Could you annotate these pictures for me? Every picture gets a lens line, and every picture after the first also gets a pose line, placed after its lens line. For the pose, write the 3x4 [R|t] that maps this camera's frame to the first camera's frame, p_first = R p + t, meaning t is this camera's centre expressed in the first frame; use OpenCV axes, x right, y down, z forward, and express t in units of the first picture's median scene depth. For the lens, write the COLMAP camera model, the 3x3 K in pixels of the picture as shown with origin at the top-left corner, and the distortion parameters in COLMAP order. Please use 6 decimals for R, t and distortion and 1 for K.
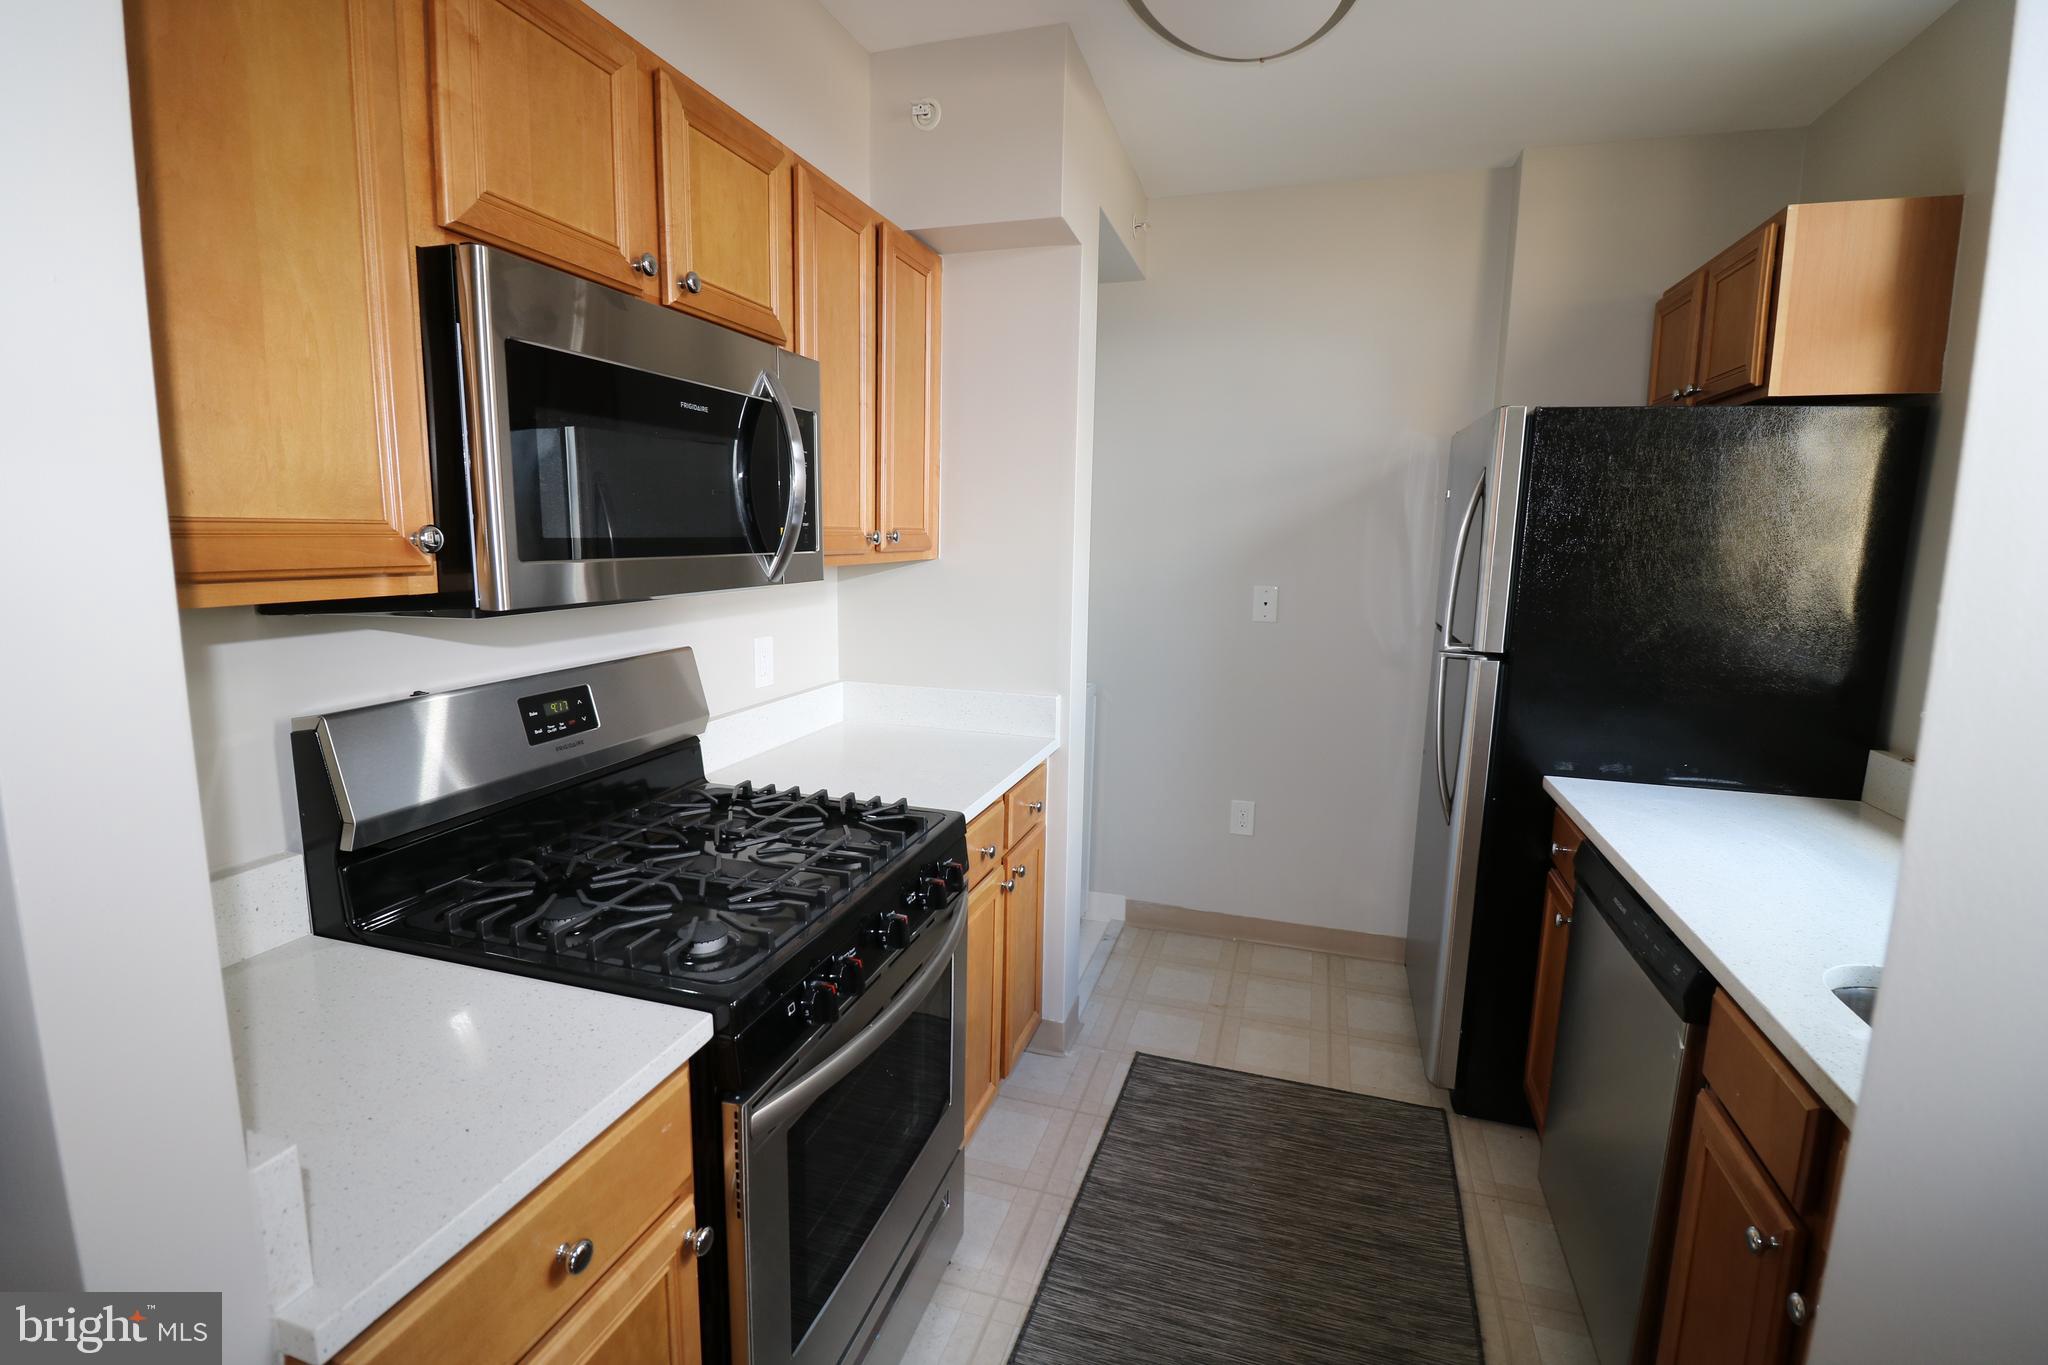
lens RADIAL K [[937.8, 0, 1015.7], [0, 937.8, 674.4], [0, 0, 1]] dist [-0.003907, -0.010548]
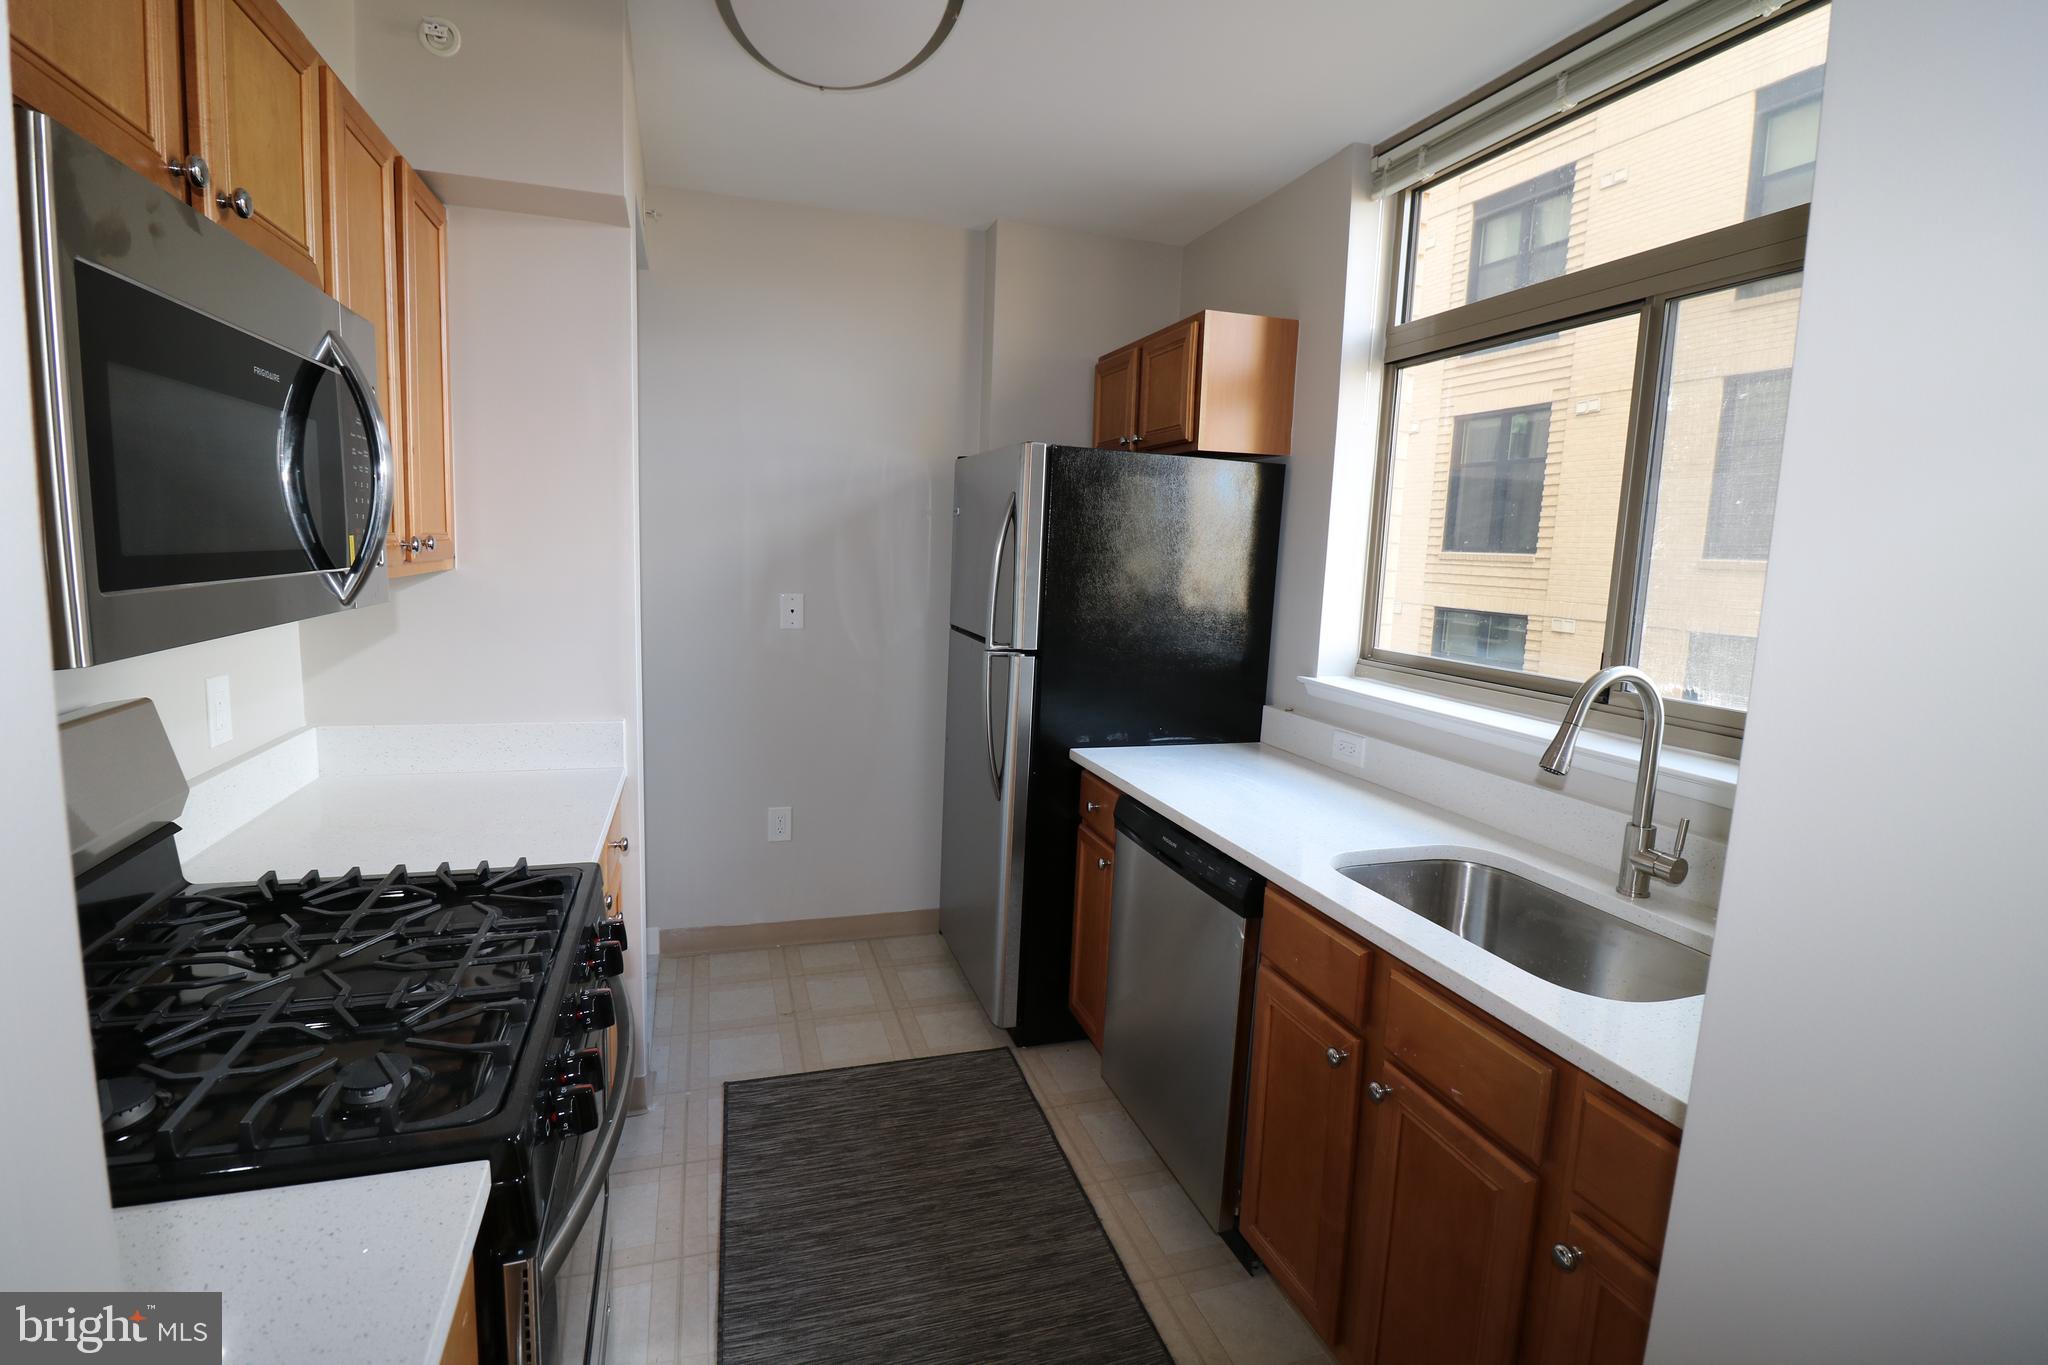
lens RADIAL K [[937.8, 0, 1015.7], [0, 937.8, 674.4], [0, 0, 1]] dist [-0.003907, -0.010548]
pose [[0.815099, -0.063949, 0.575781, -0.195586], [0.064865, 0.997713, 0.018984, -0.016623], [-0.575678, 0.021874, 0.817384, 0.045617]]
